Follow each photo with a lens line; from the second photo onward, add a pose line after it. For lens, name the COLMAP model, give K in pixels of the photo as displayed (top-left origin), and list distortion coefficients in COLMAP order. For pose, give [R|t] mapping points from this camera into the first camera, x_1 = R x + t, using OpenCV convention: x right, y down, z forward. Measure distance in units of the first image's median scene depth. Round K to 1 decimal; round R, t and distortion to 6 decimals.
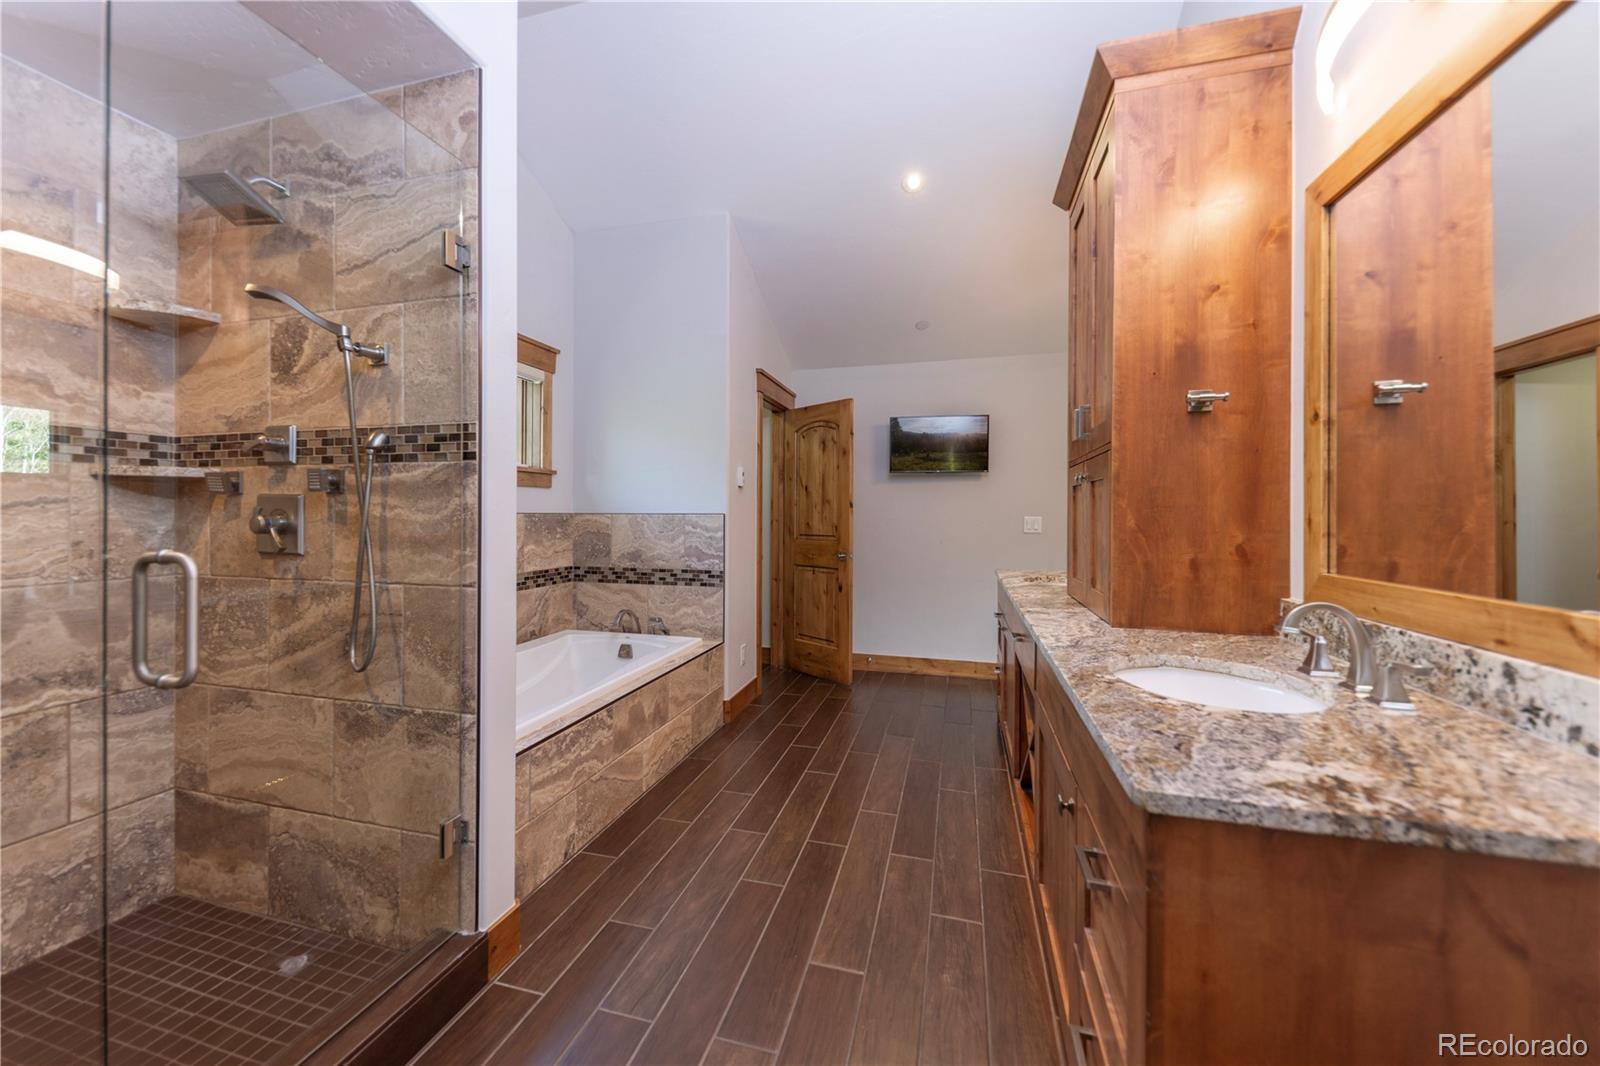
lens RADIAL K [[580.5, 0, 808.4], [0, 580.5, 529.6], [0, 0, 1]] dist [0.009160, -0.006893]
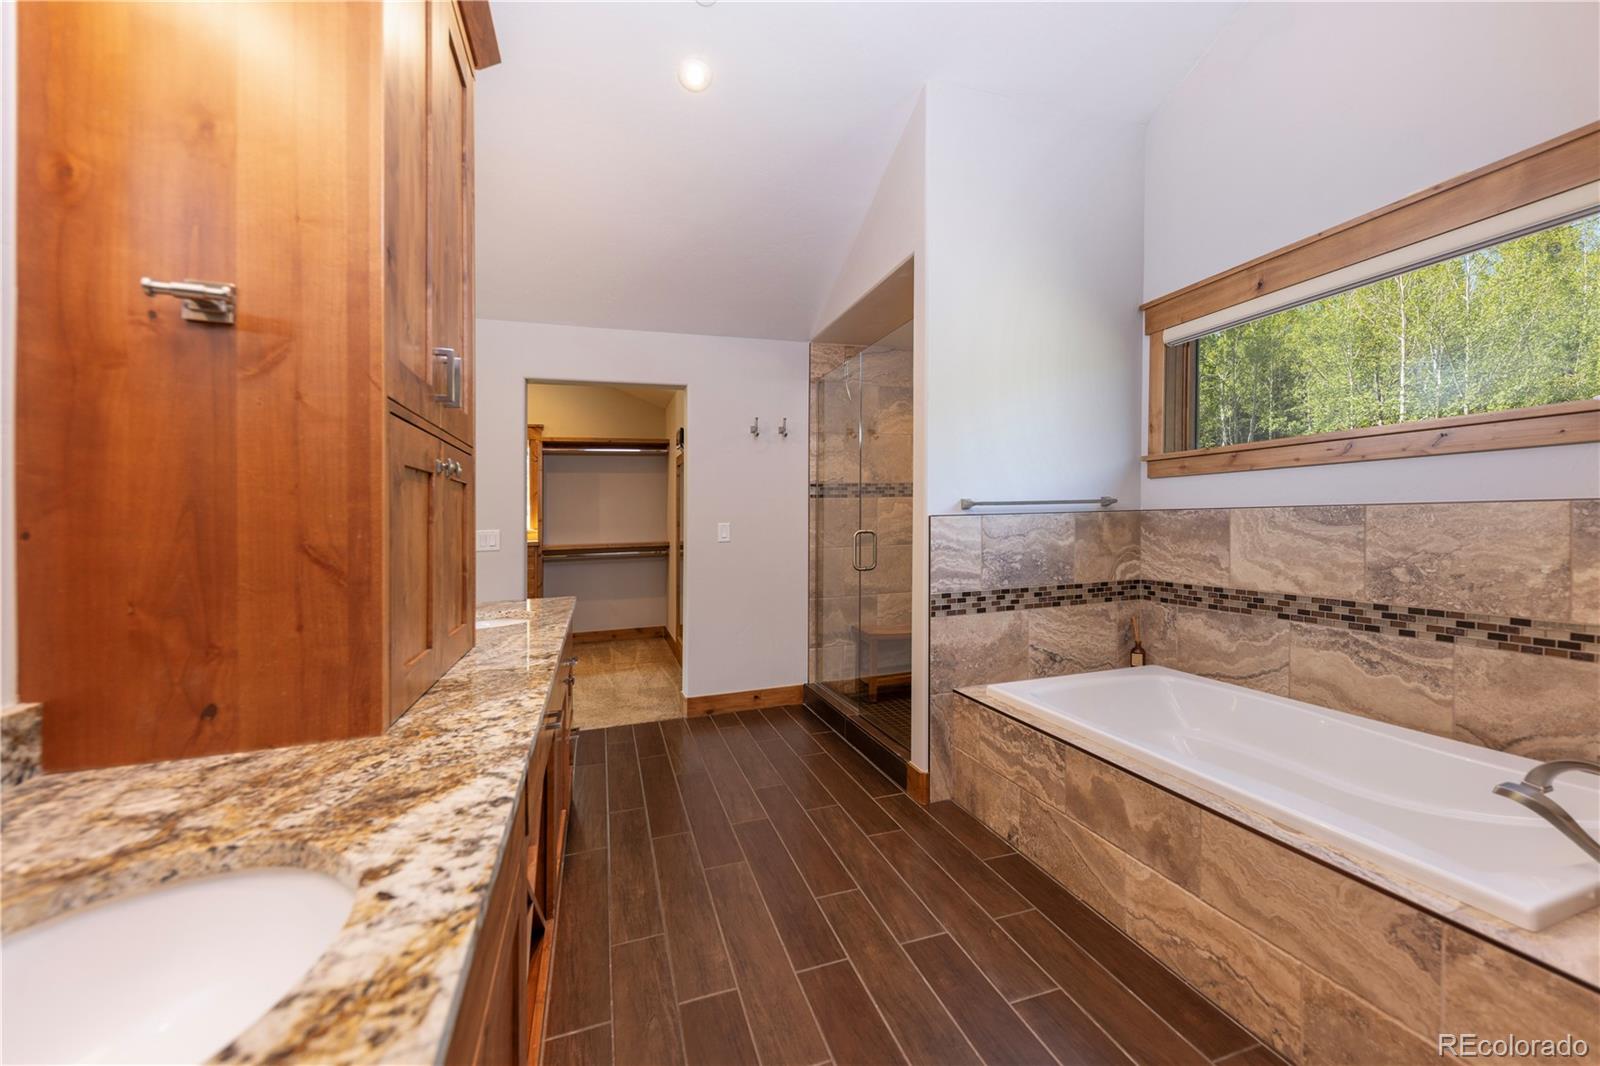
lens RADIAL K [[630.0, 0, 805.5], [0, 630.0, 533.5], [0, 0, 1]] dist [-0.000527, -0.000098]
pose [[-0.841153, 0.023331, -0.540293, 0.464618], [0.000509, 0.999103, 0.042352, -0.032304], [0.540797, 0.035349, -0.840410, 1.638002]]
